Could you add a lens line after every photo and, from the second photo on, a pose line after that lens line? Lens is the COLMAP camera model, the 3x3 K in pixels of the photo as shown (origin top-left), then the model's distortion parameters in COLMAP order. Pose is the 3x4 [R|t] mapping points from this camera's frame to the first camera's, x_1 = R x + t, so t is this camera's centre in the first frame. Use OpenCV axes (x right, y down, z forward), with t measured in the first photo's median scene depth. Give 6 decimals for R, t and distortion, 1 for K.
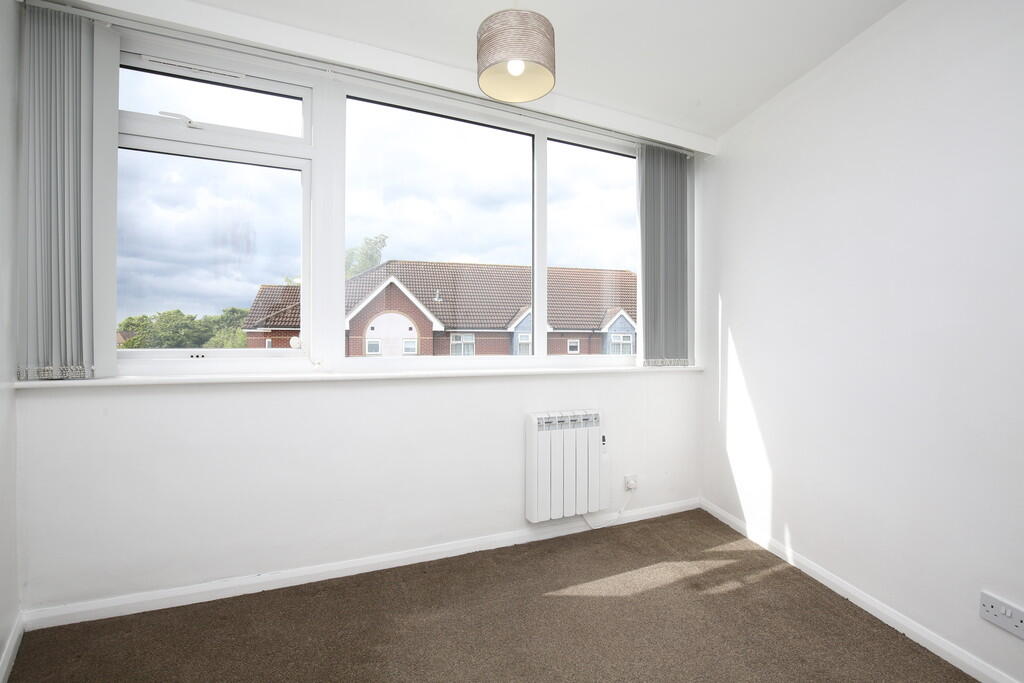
lens RADIAL K [[483.5, 0, 512.0], [0, 483.5, 341.5], [0, 0, 1]] dist [-0.000643, -0.000197]
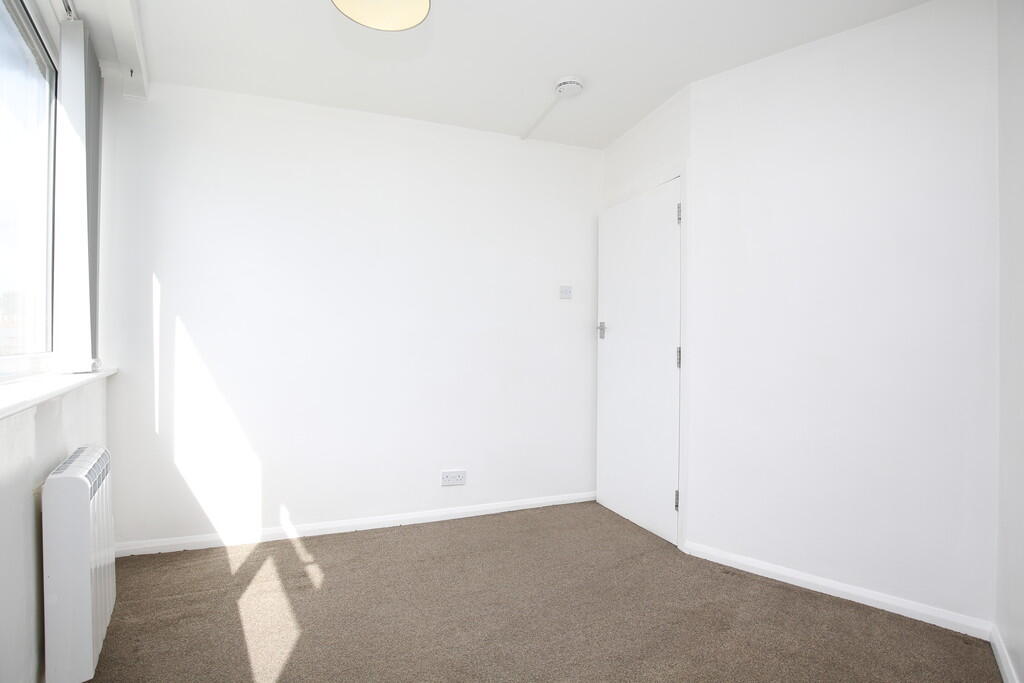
lens RADIAL K [[483.5, 0, 512.0], [0, 483.5, 341.5], [0, 0, 1]] dist [-0.000643, -0.000197]
pose [[-0.170726, 0.007067, 0.985293, -0.563124], [0.003035, 0.999973, -0.006646, 0.027104], [-0.985314, 0.001855, -0.170743, 0.679317]]
